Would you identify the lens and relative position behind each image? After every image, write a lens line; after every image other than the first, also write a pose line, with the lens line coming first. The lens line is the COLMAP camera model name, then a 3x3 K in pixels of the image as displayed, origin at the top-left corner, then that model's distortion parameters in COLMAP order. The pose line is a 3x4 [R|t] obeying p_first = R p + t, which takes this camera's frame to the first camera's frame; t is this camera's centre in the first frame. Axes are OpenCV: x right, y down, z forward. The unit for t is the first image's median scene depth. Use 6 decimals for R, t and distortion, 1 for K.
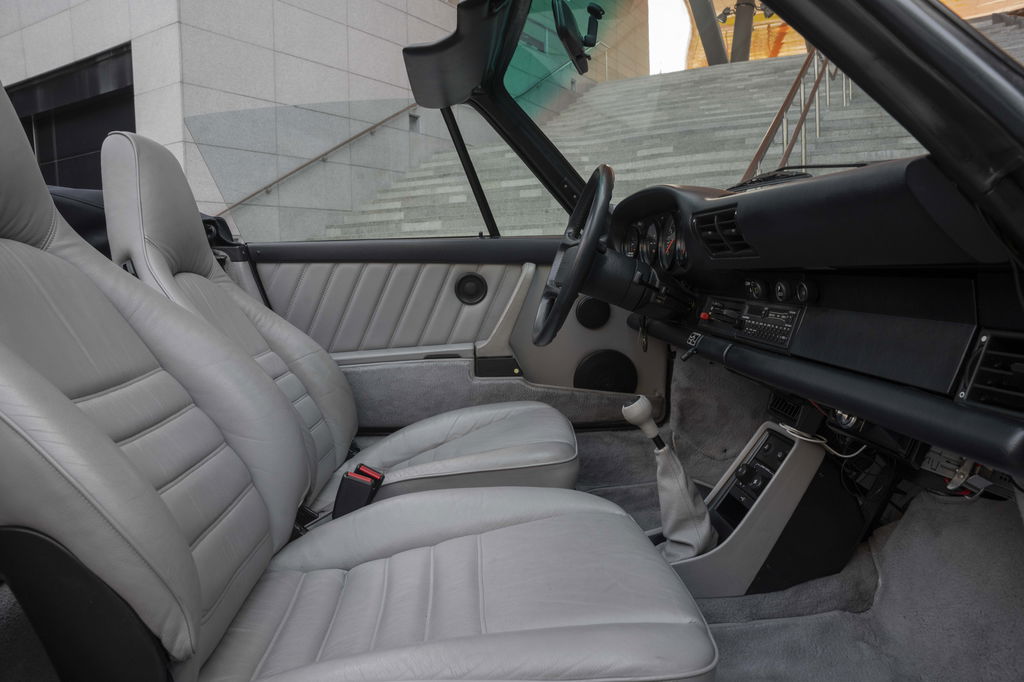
lens RADIAL K [[715.1, 0, 519.8], [0, 715.1, 332.1], [0, 0, 1]] dist [-0.153558, 0.101158]
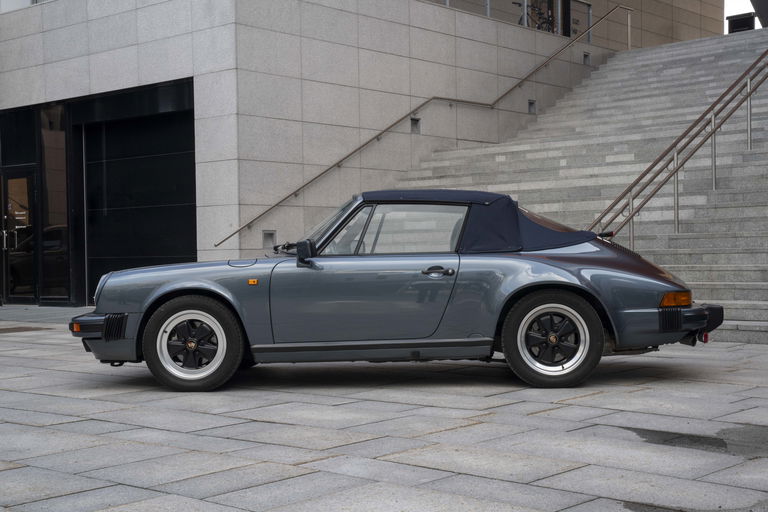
lens RADIAL K [[1106.7, 0, 385.5], [0, 1106.7, 256.9], [0, 0, 1]] dist [0.187230, 0.000000]
pose [[0.984982, 0.004551, -0.172596, 0.124806], [-0.019105, 0.996387, -0.082758, 0.063010], [0.171595, 0.084812, 0.981510, -0.829360]]
